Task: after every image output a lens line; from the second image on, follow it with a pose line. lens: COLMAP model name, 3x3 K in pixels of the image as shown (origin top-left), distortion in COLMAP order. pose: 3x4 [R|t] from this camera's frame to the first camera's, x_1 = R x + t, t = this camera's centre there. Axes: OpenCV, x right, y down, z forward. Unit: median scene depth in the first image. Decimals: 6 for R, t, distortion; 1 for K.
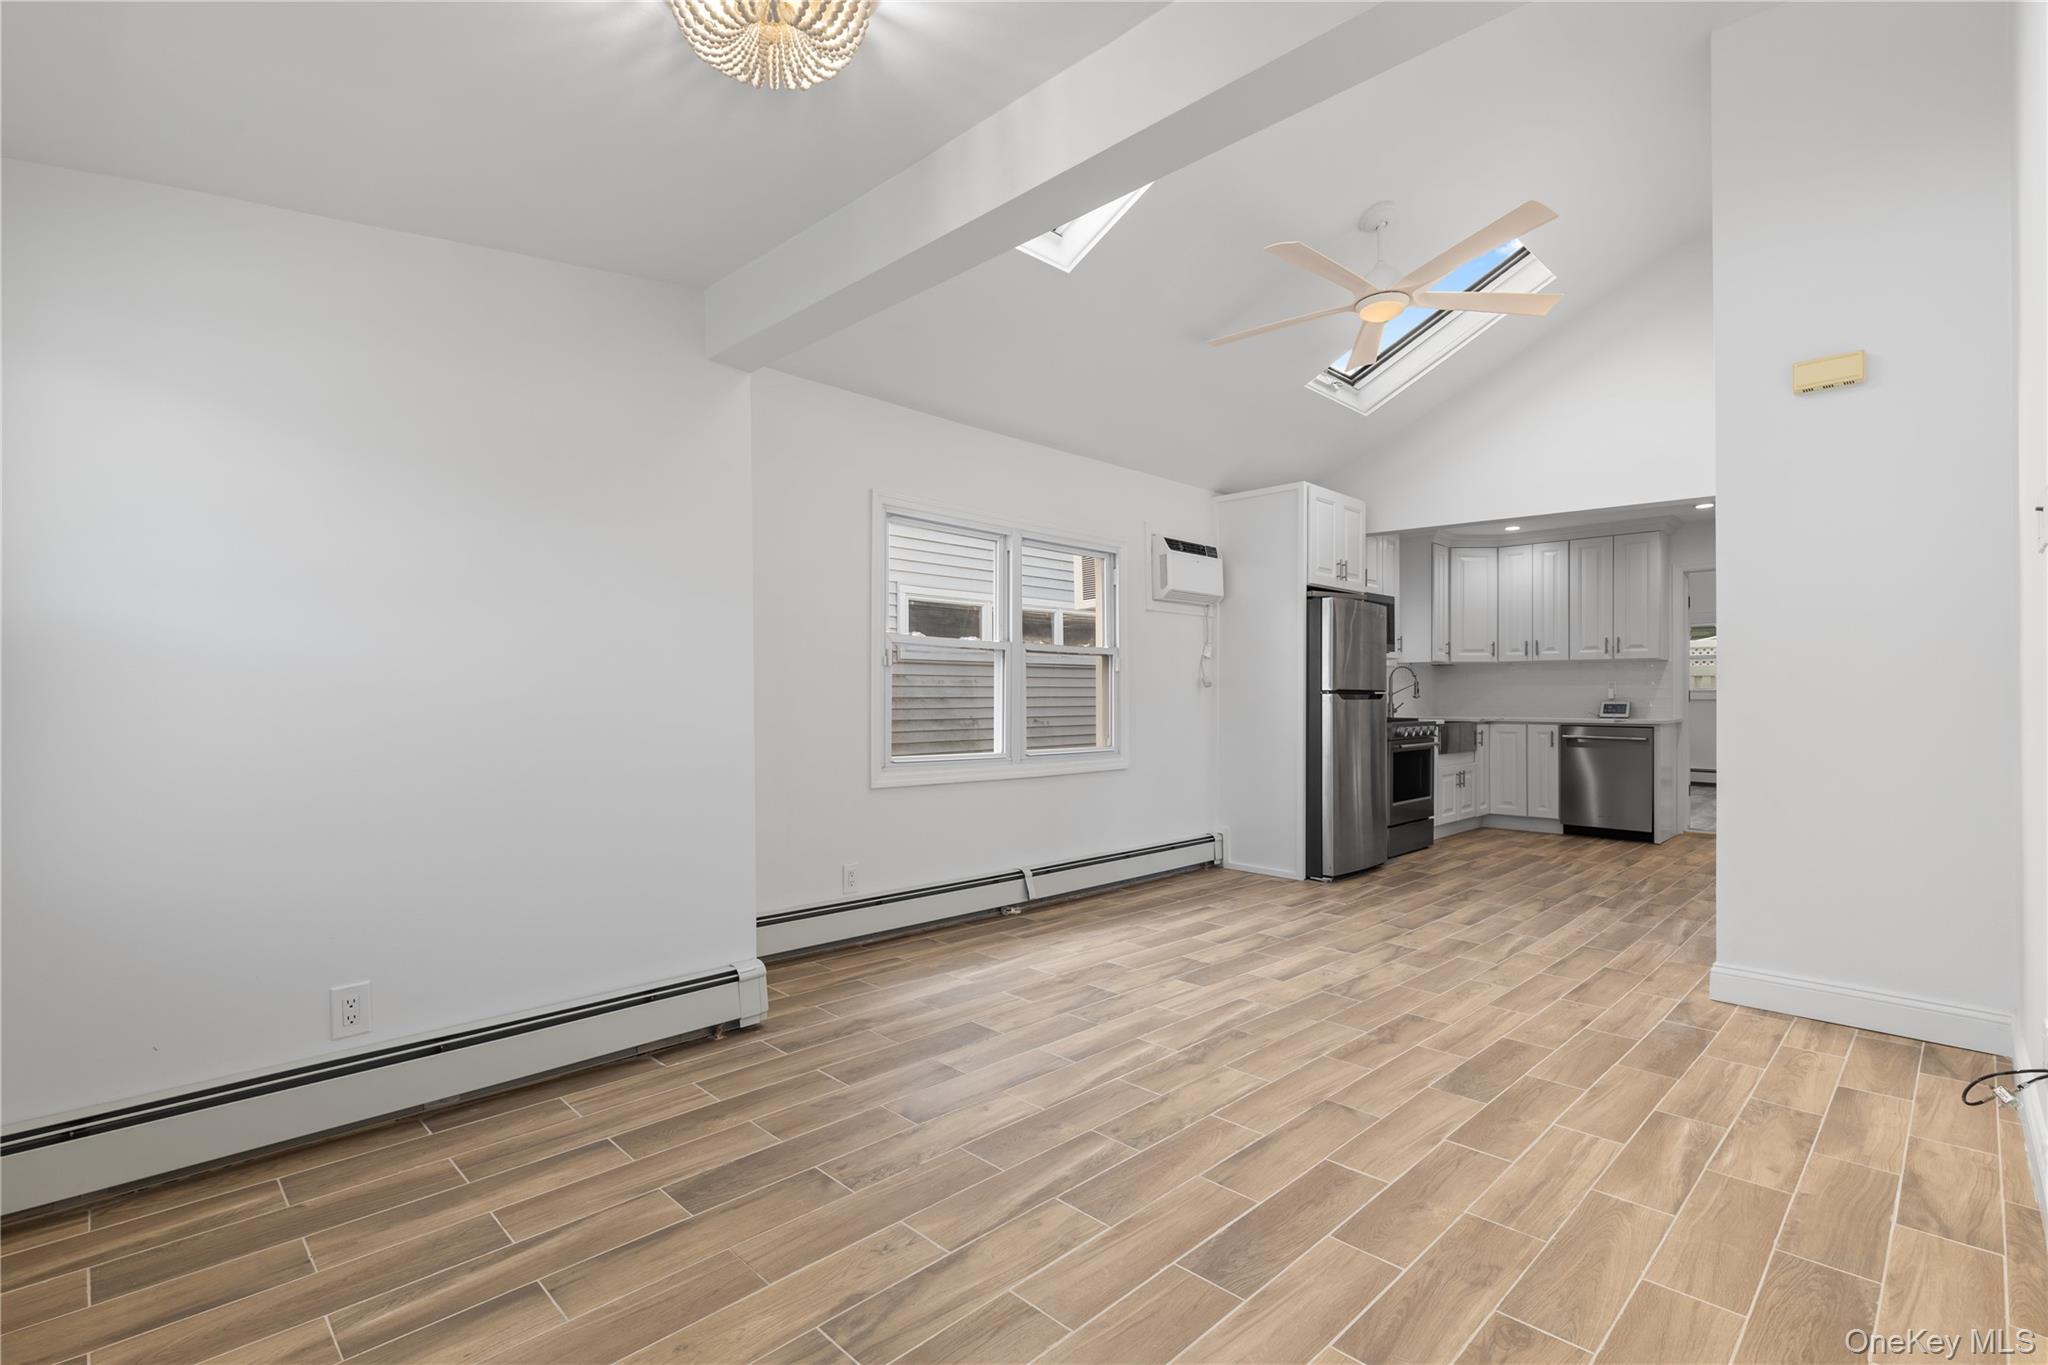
lens RADIAL K [[947.1, 0, 1007.7], [0, 947.1, 690.4], [0, 0, 1]] dist [0.011695, -0.003907]
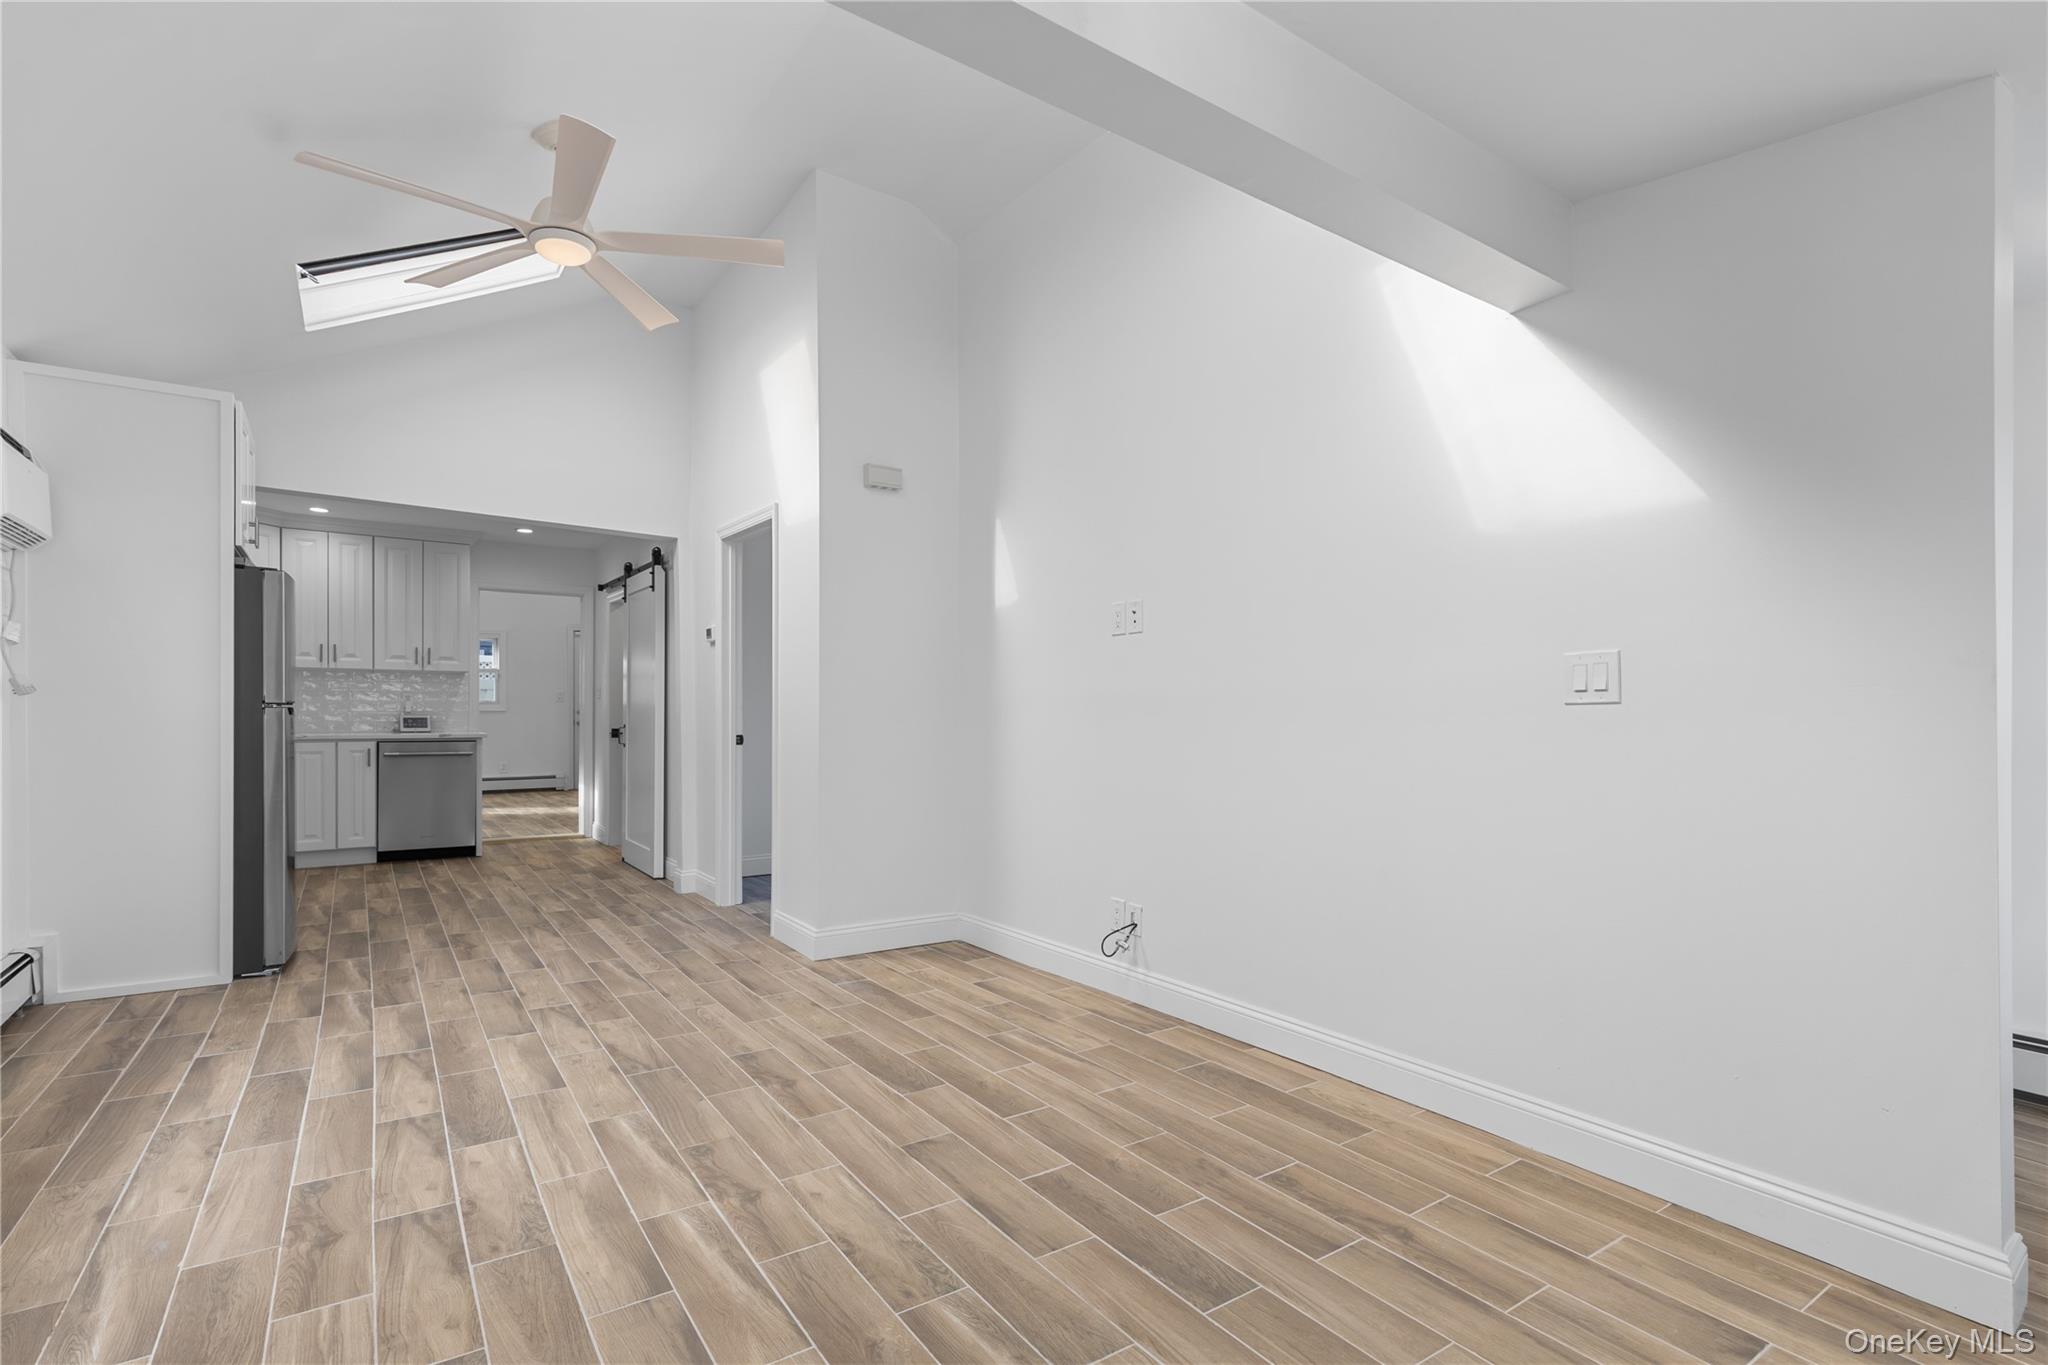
lens RADIAL K [[947.1, 0, 1010.9], [0, 947.1, 716.9], [0, 0, 1]] dist [0.011695, -0.003907]
pose [[0.180571, -0.006445, 0.983541, -0.391165], [-0.012041, 0.999889, 0.008763, -0.003671], [-0.983488, -0.013425, 0.180474, 0.500830]]
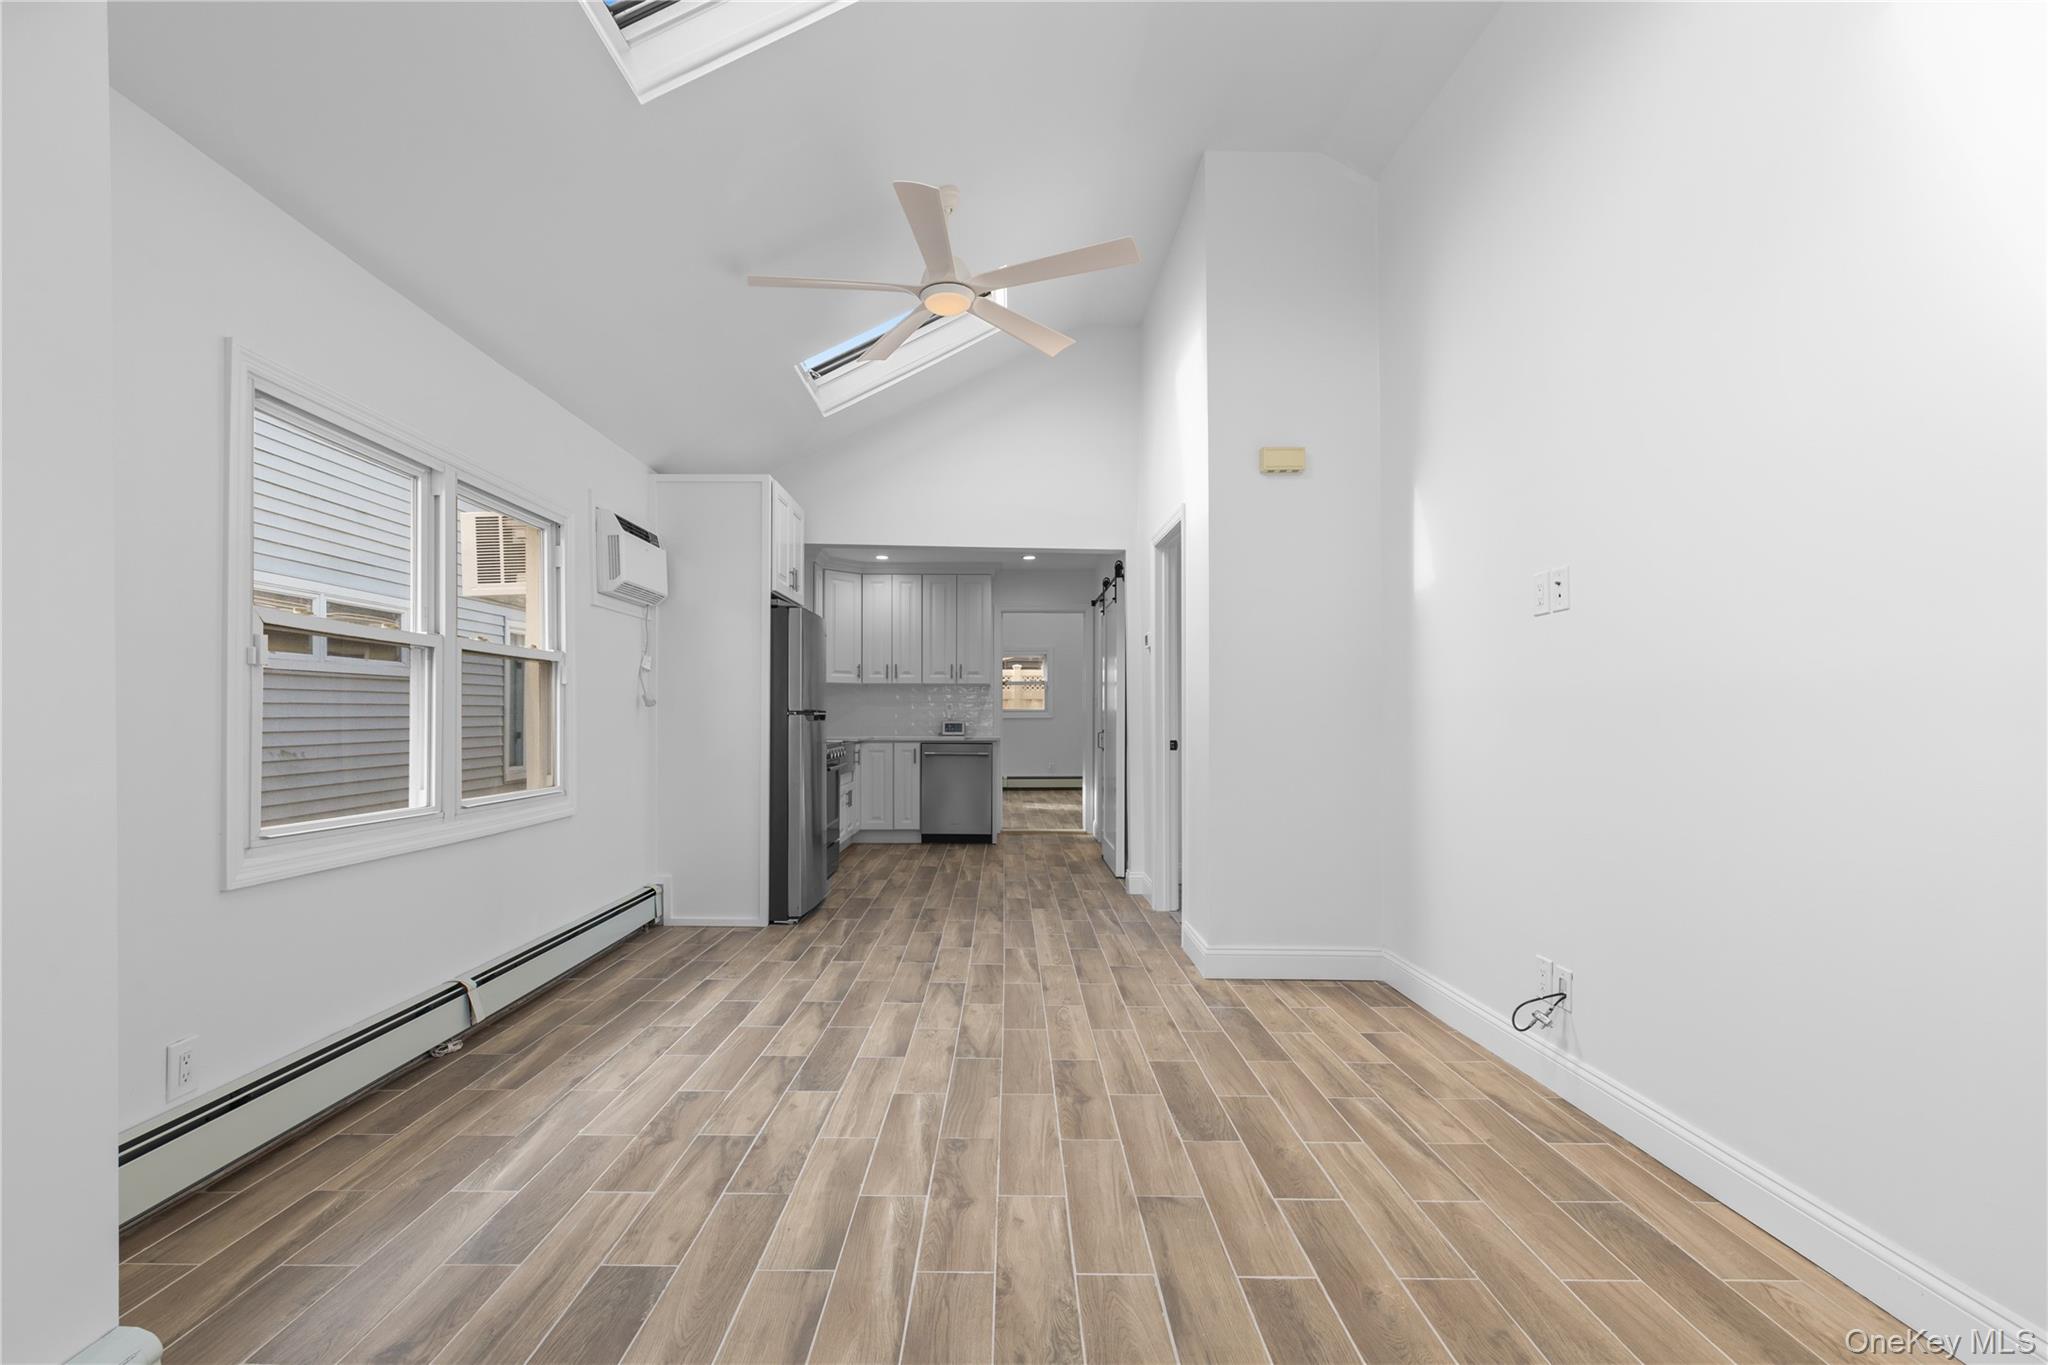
lens RADIAL K [[947.1, 0, 1009.0], [0, 947.1, 707.3], [0, 0, 1]] dist [0.011695, -0.003907]
pose [[0.702149, 0.006598, 0.712000, -0.242313], [-0.005555, 0.999977, -0.003789, -0.001749], [-0.712009, -0.001295, 0.702169, 0.334542]]
